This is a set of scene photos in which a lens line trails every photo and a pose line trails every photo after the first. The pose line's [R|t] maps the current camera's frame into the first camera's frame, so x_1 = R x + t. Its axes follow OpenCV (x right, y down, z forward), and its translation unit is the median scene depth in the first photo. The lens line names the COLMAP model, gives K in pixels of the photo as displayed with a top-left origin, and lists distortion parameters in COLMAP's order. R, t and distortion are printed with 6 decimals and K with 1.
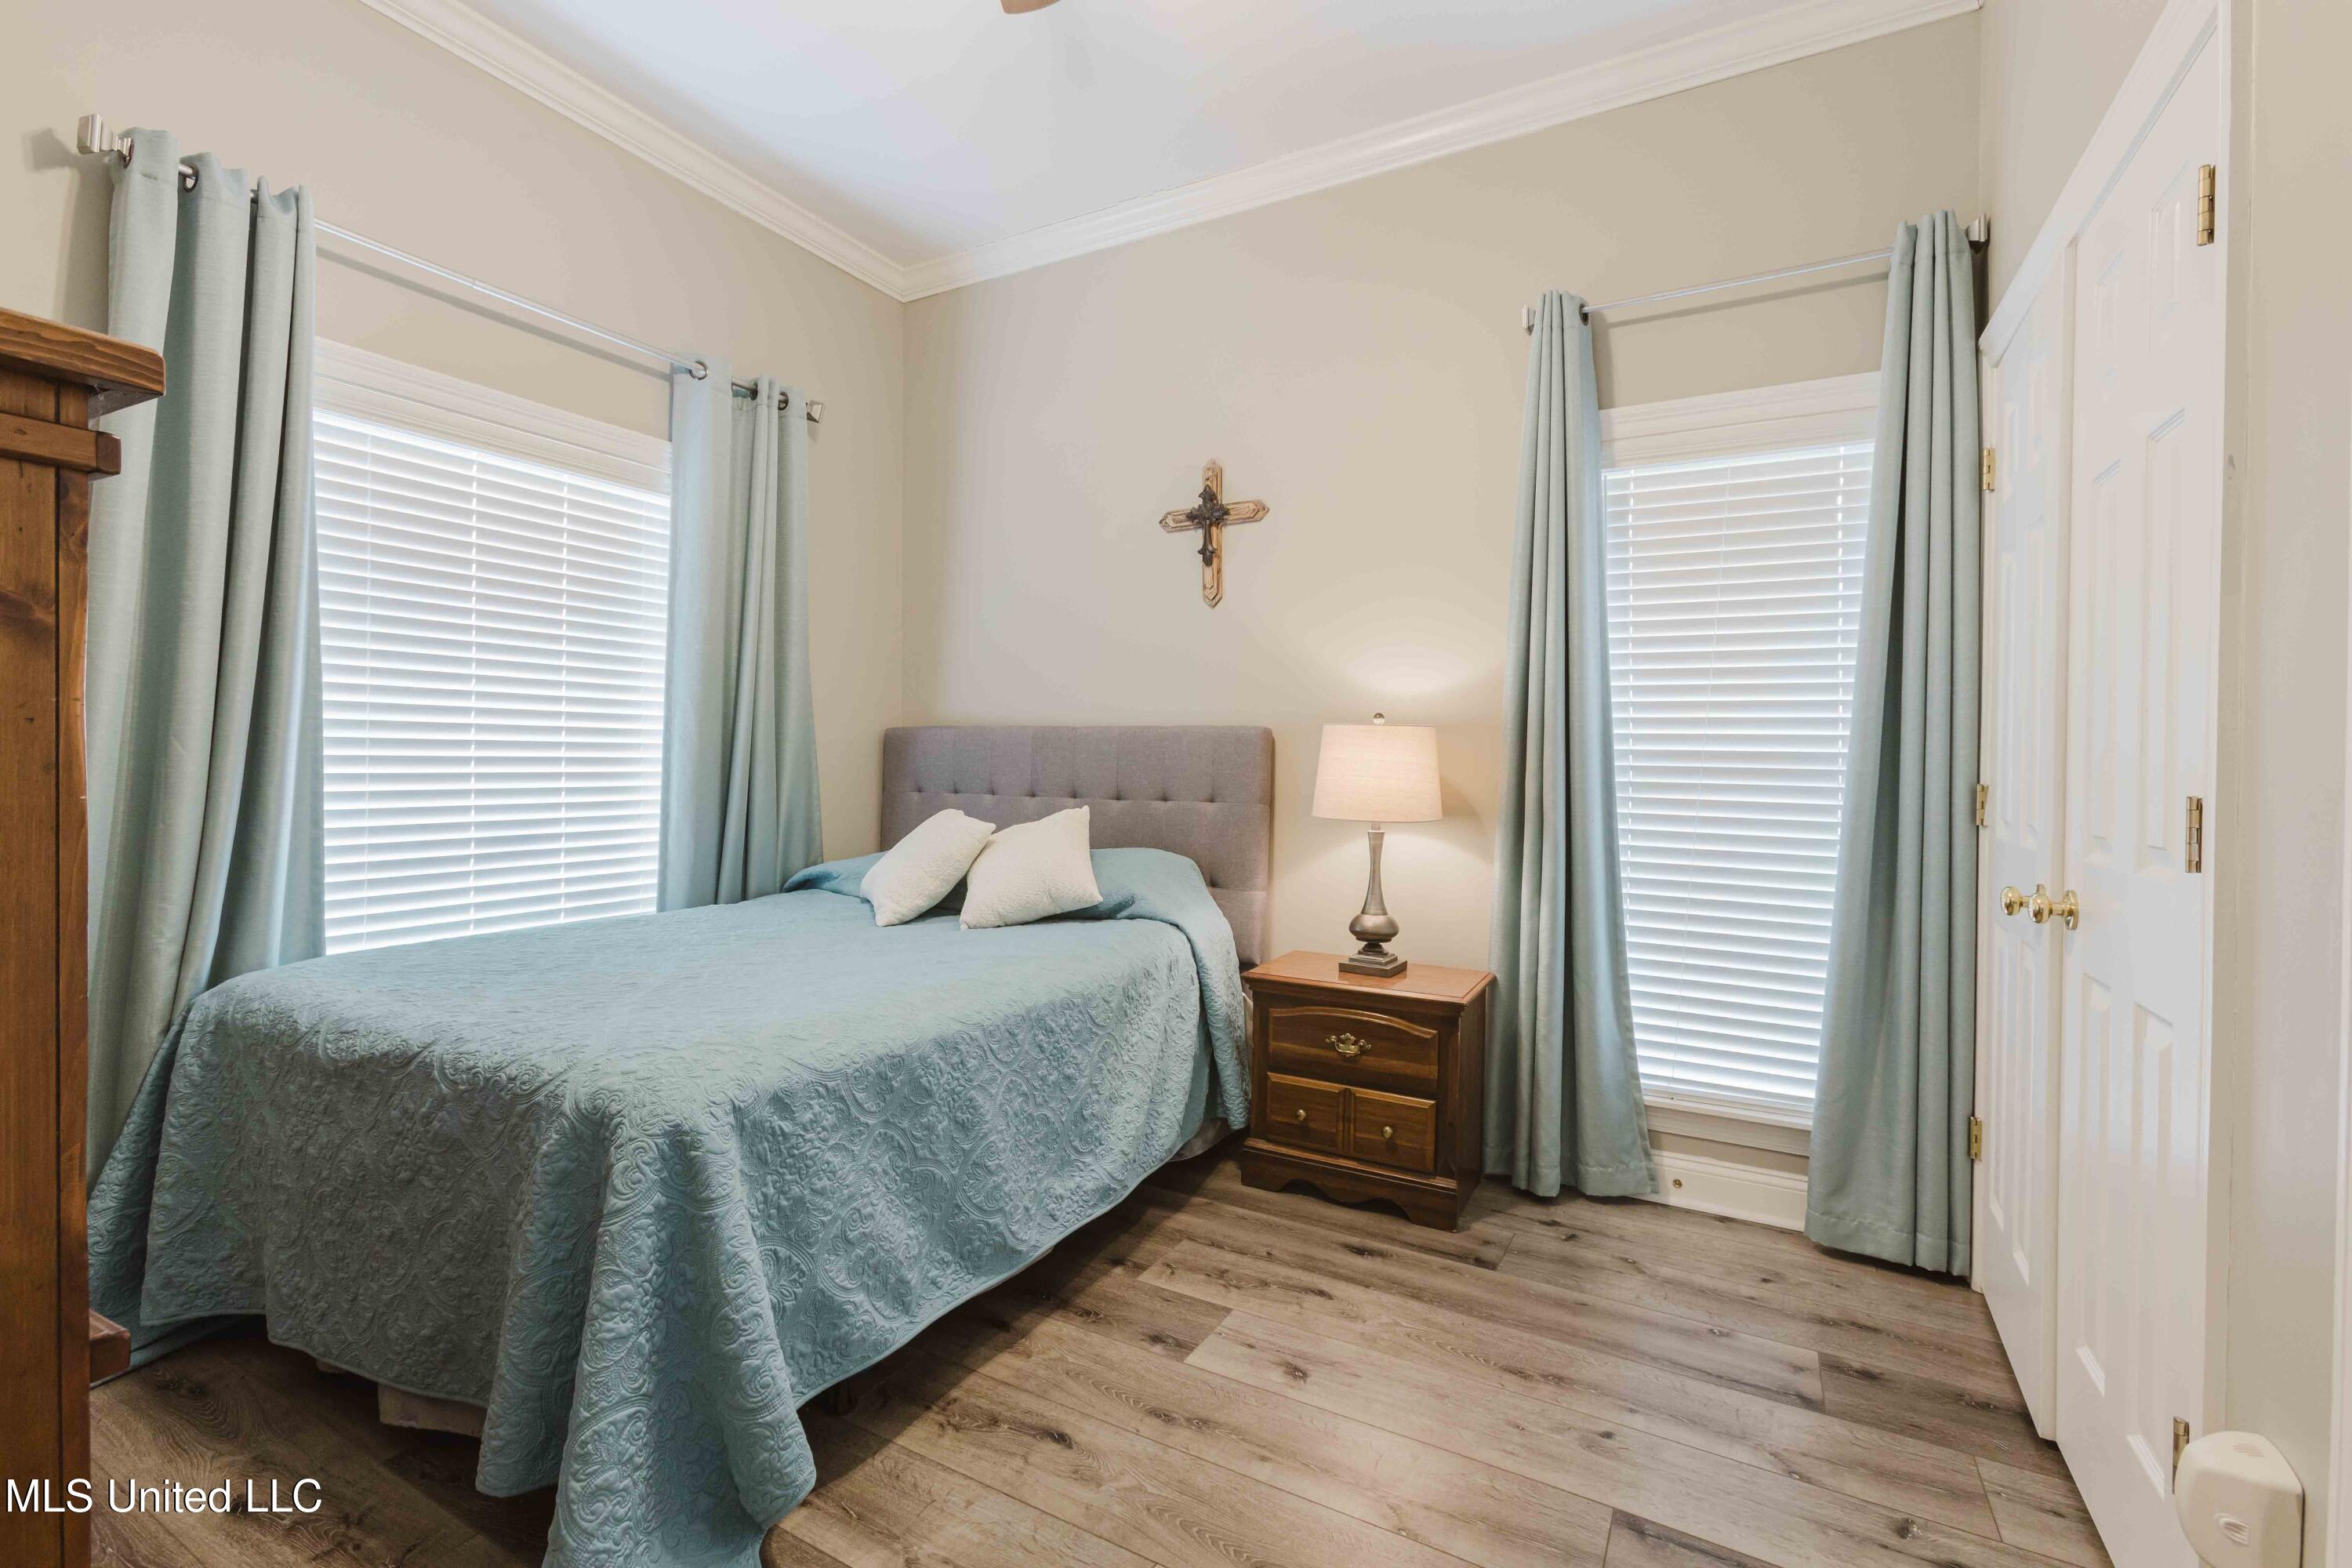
lens RADIAL K [[1034.0, 0, 1180.7], [0, 1034.0, 770.5], [0, 0, 1]] dist [-0.006674, 0.003865]
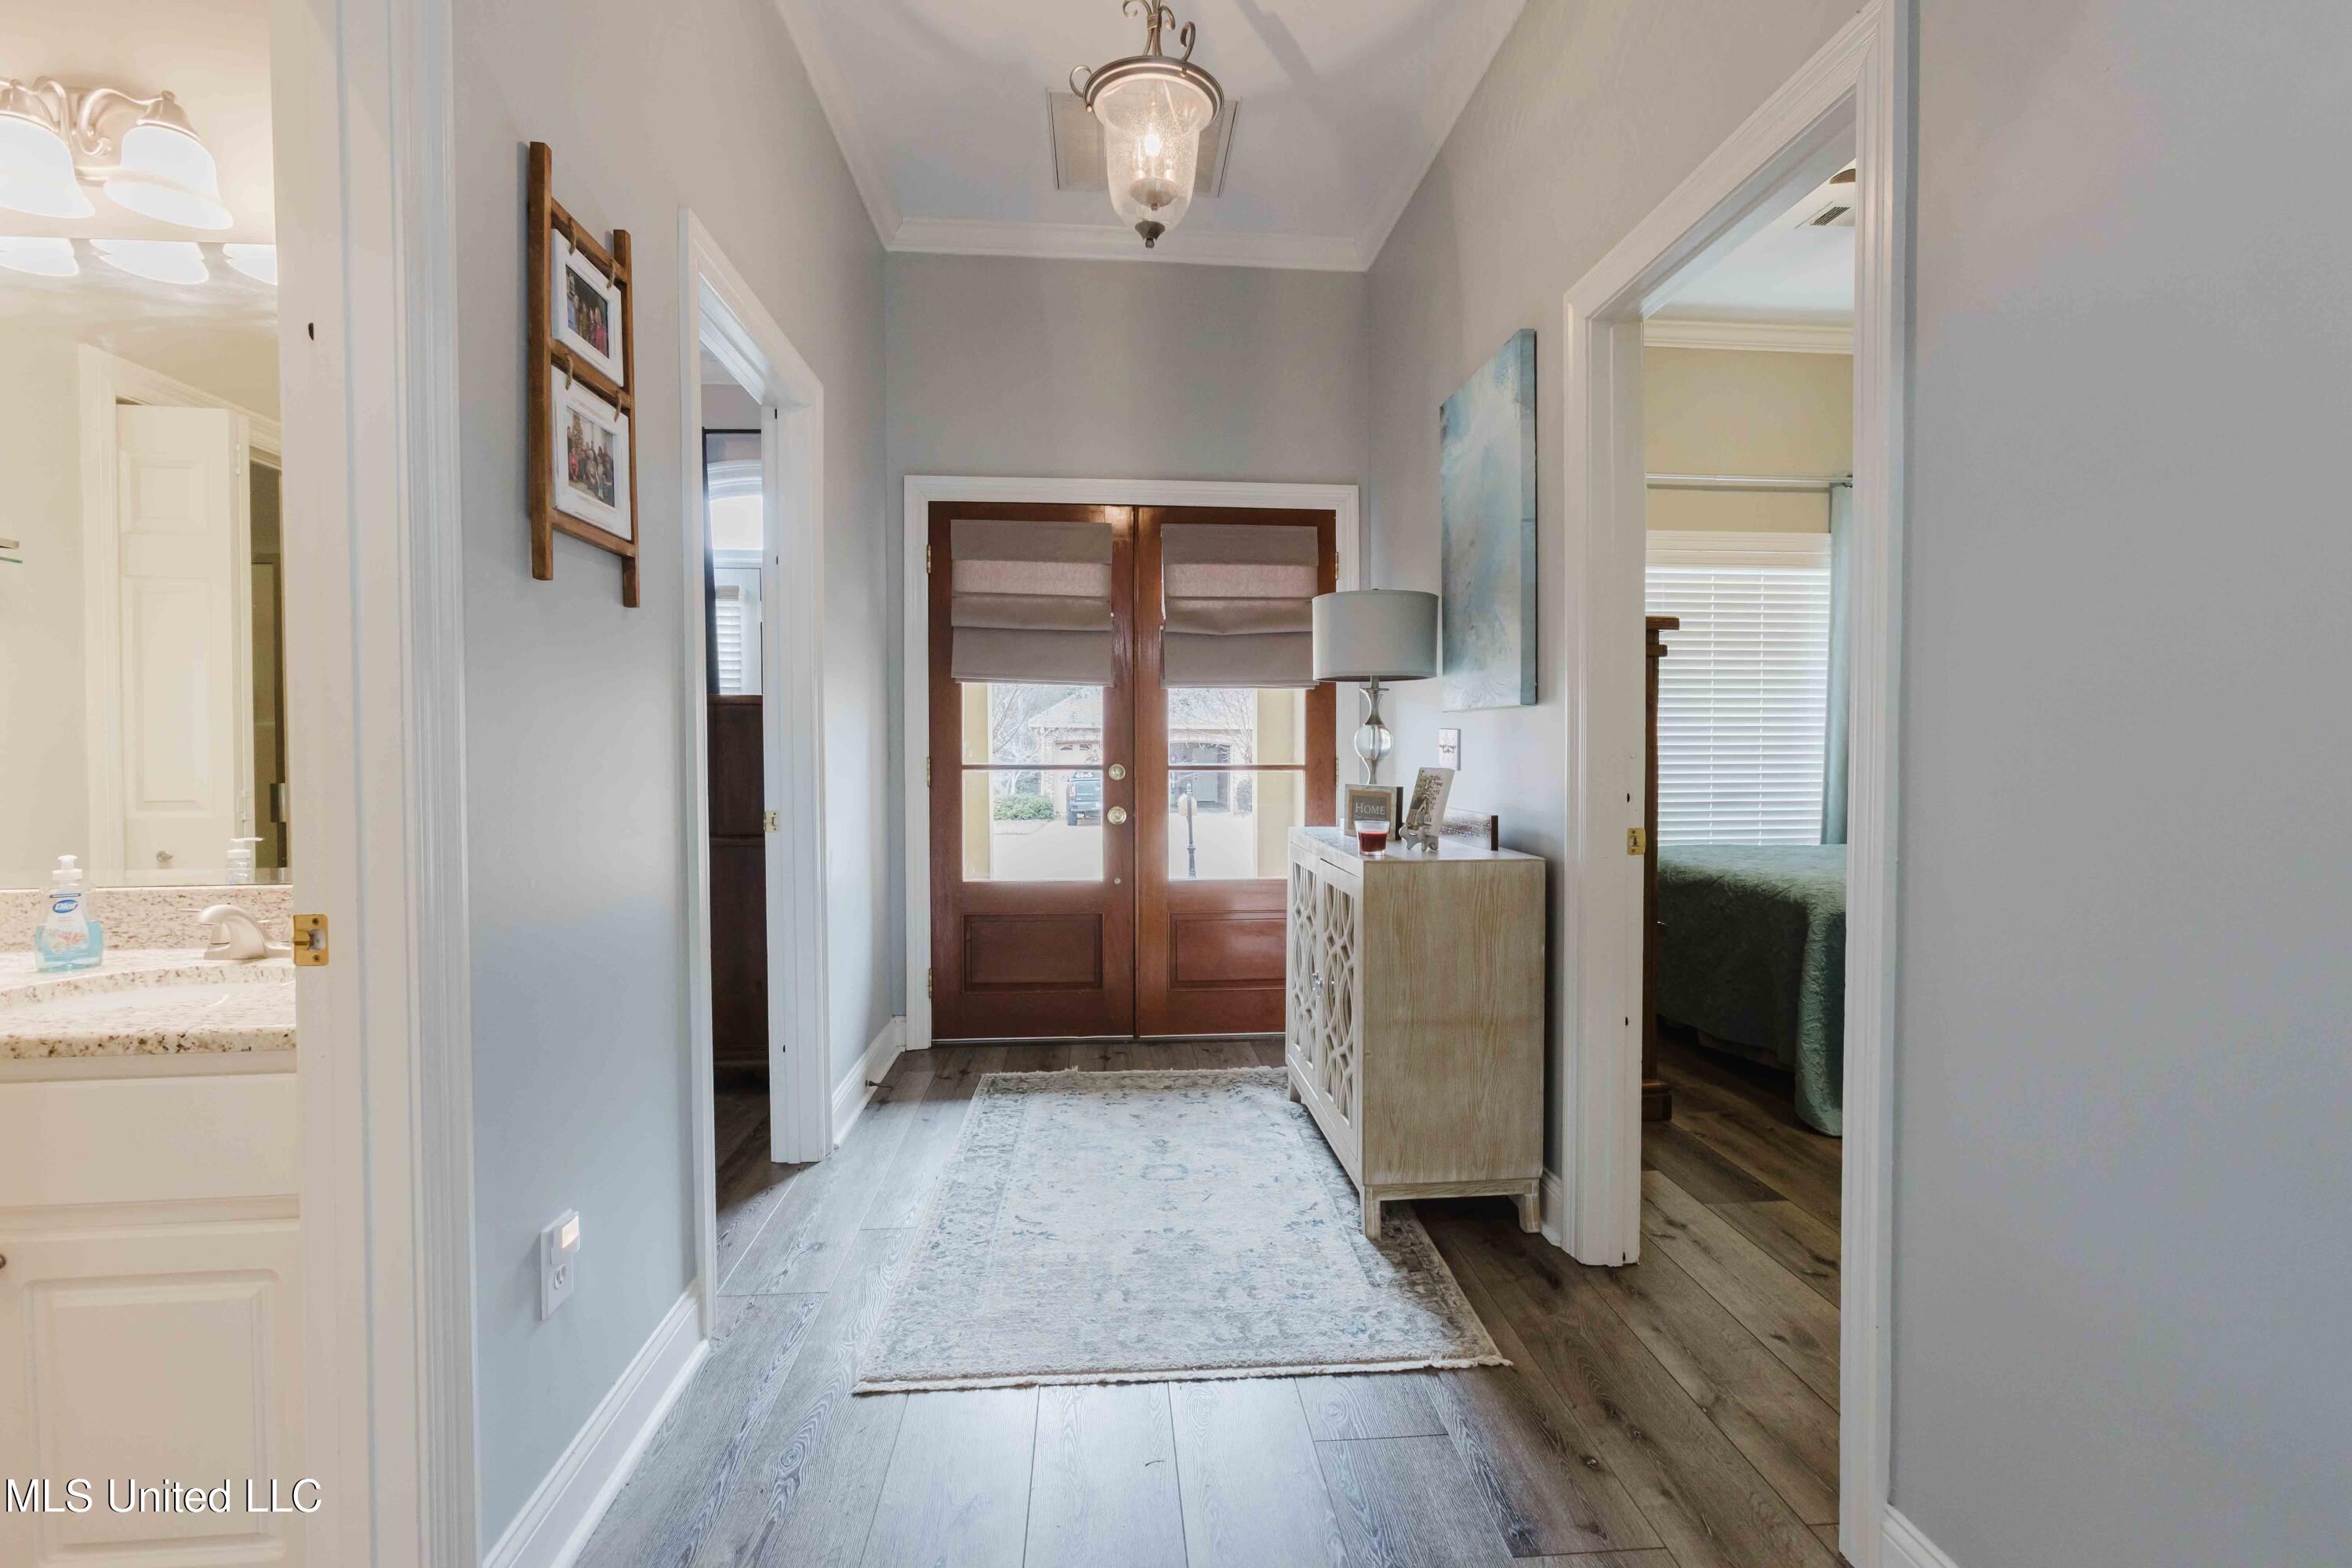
lens RADIAL K [[1034.0, 0, 1188.6], [0, 1034.0, 766.4], [0, 0, 1]] dist [-0.006674, 0.003865]
pose [[0.536822, 0.004911, -0.843681, 0.281396], [0.005026, 0.999947, 0.009018, 0.000997], [0.843681, -0.009082, 0.536769, -0.615917]]
